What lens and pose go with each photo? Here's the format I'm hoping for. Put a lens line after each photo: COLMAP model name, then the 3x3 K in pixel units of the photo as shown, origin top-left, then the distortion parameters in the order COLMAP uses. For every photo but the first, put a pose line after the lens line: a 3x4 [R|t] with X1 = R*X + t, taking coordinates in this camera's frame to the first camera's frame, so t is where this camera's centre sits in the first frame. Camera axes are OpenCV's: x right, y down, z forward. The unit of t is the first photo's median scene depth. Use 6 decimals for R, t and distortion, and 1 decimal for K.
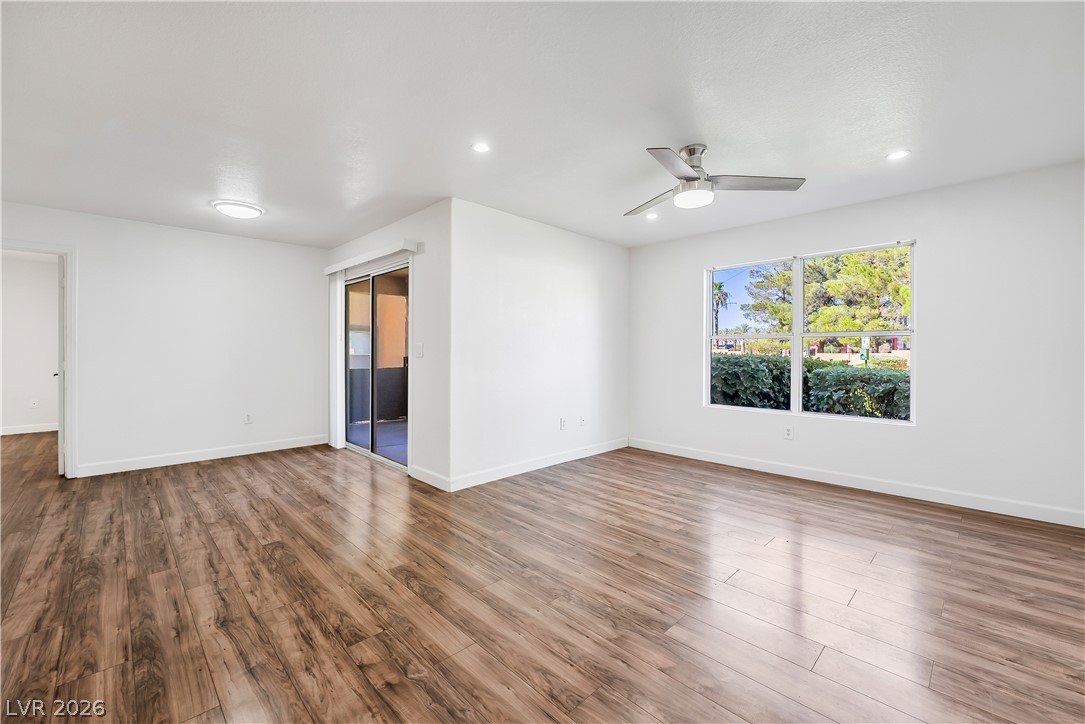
lens RADIAL K [[441.2, 0, 546.5], [0, 441.2, 355.4], [0, 0, 1]] dist [-0.001764, -0.000137]
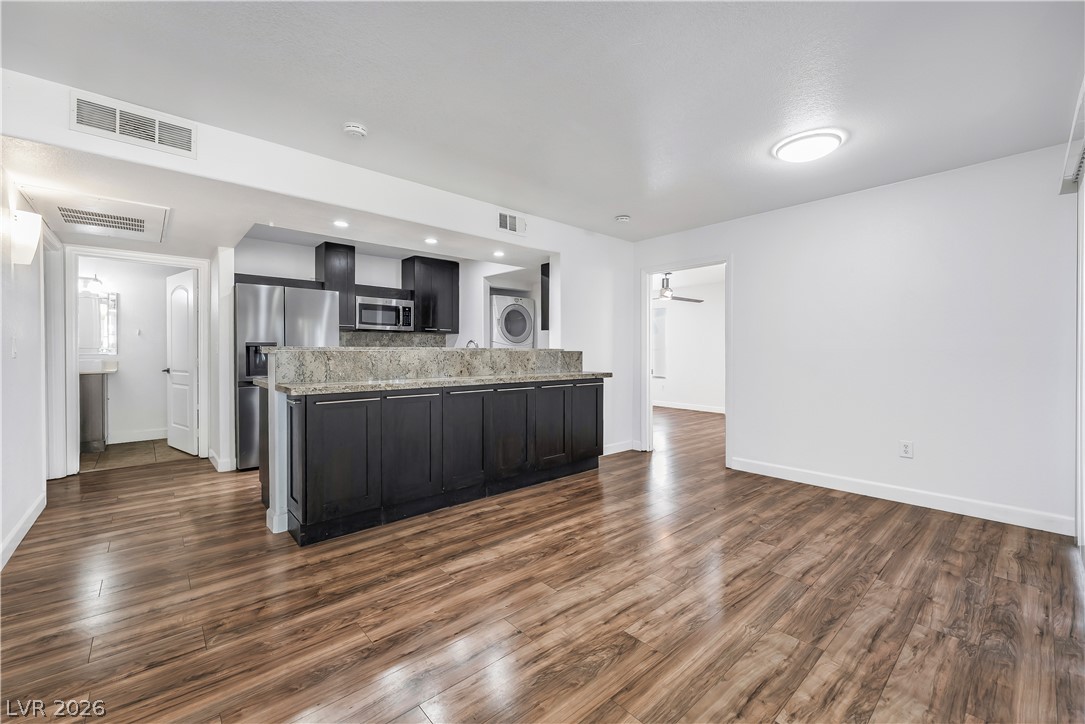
lens RADIAL K [[441.2, 0, 529.3], [0, 441.2, 358.8], [0, 0, 1]] dist [-0.001764, -0.000137]
pose [[-0.067778, 0.015993, -0.997572, 0.046329], [-0.001797, 0.999868, 0.016152, -0.005060], [0.997699, 0.002888, -0.067741, 0.906007]]
